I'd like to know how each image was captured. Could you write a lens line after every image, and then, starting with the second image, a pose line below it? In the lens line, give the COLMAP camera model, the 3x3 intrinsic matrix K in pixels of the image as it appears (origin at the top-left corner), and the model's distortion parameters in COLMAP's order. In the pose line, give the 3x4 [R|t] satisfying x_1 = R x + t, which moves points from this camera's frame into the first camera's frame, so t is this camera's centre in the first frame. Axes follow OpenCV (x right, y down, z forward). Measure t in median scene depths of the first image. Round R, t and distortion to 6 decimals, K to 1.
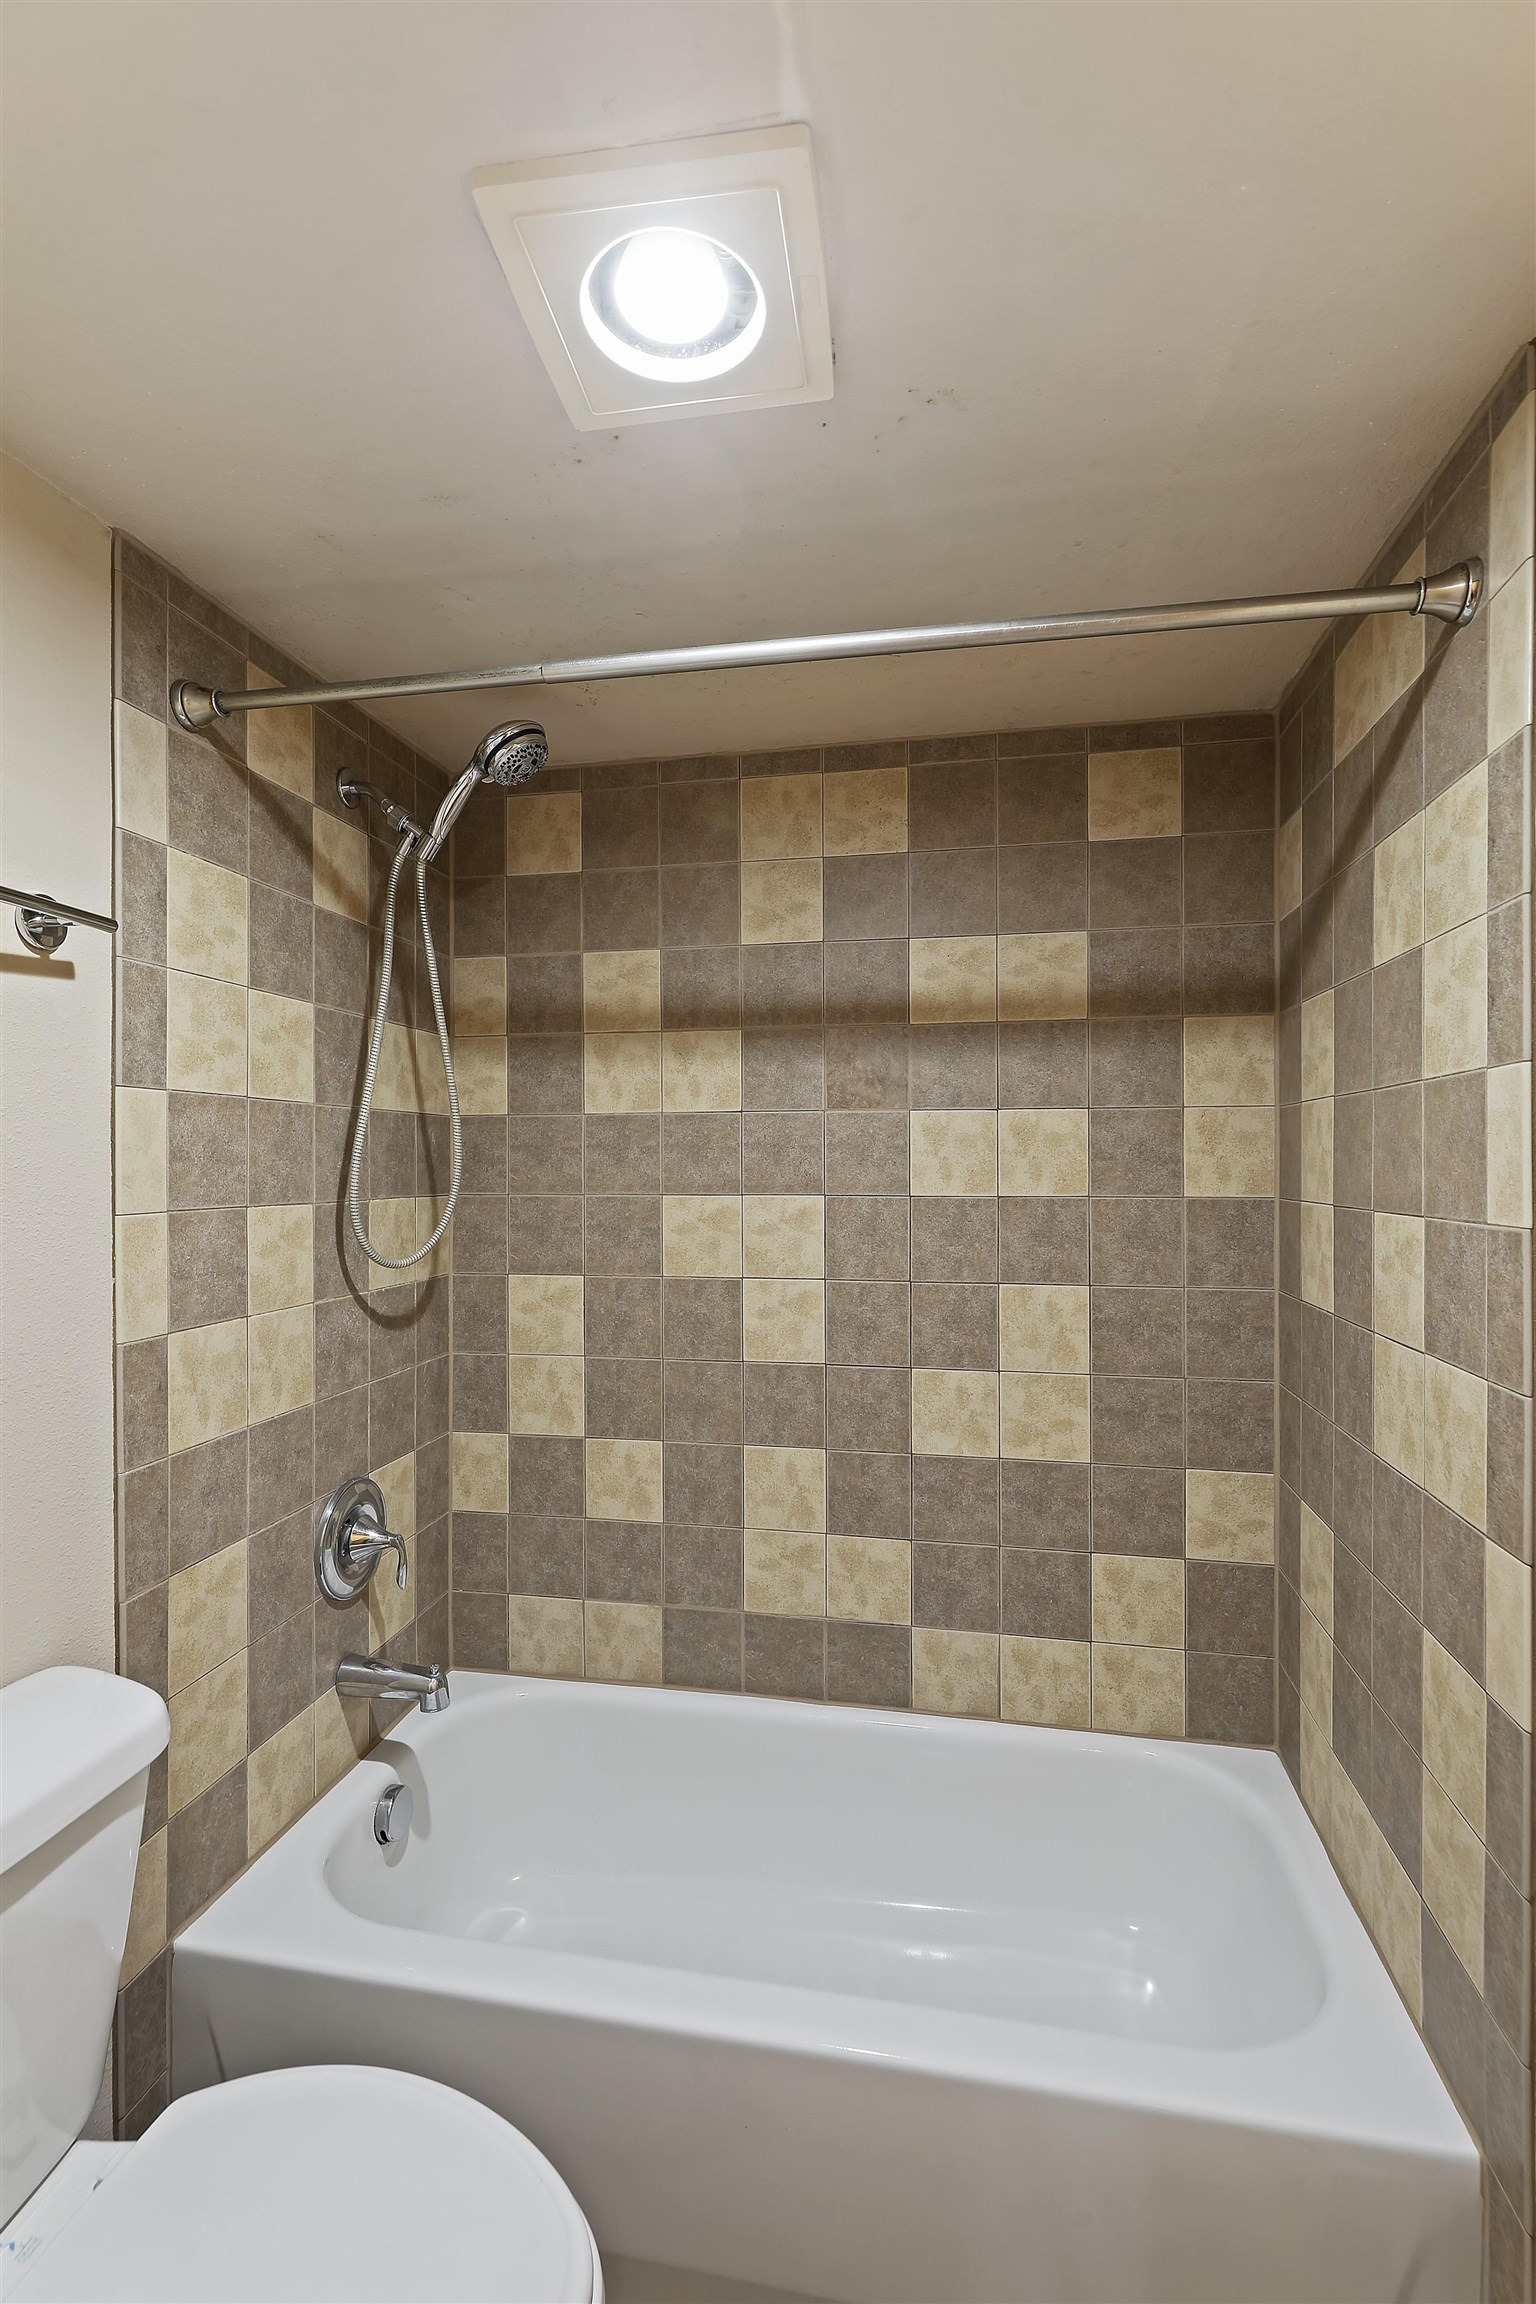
lens RADIAL K [[1065.0, 0, 774.9], [0, 1065.0, 1175.1], [0, 0, 1]] dist [-0.000396, 0.000086]
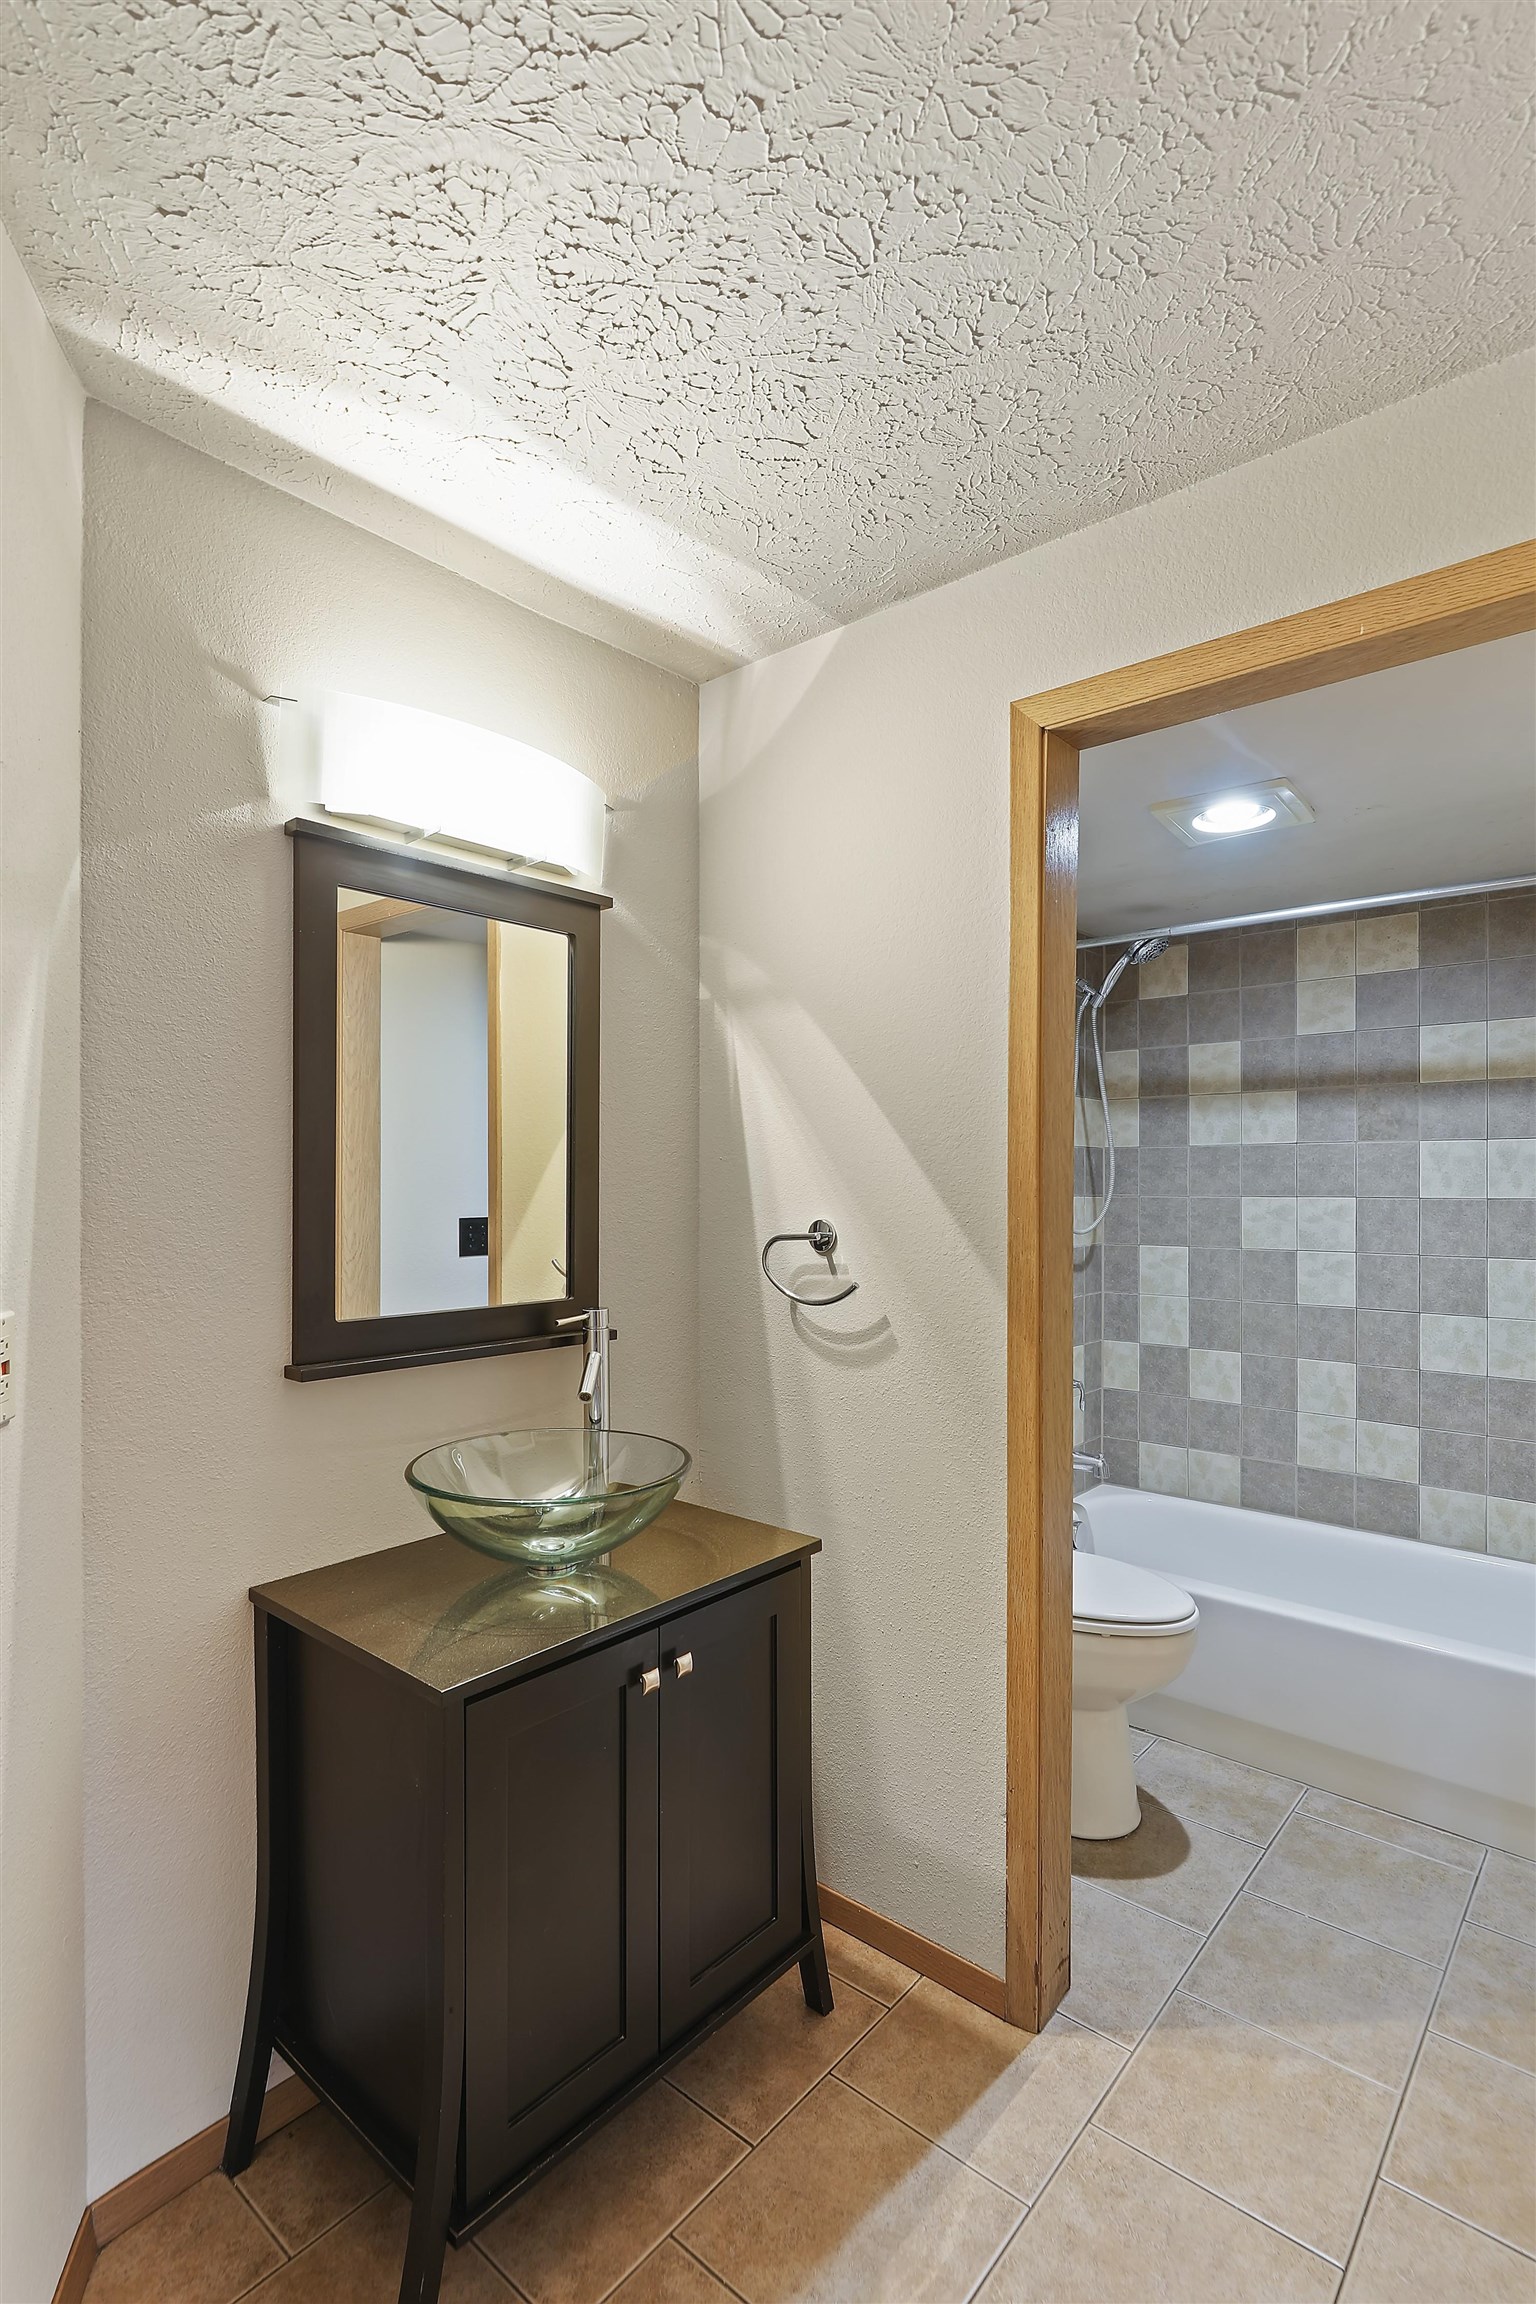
lens RADIAL K [[1065.0, 0, 774.9], [0, 1065.0, 1175.1], [0, 0, 1]] dist [-0.000396, 0.000086]
pose [[0.856868, -0.000145, -0.515536, 0.118509], [-0.010521, 0.999787, -0.017768, 0.022721], [0.515429, 0.020649, 0.856684, -0.727322]]
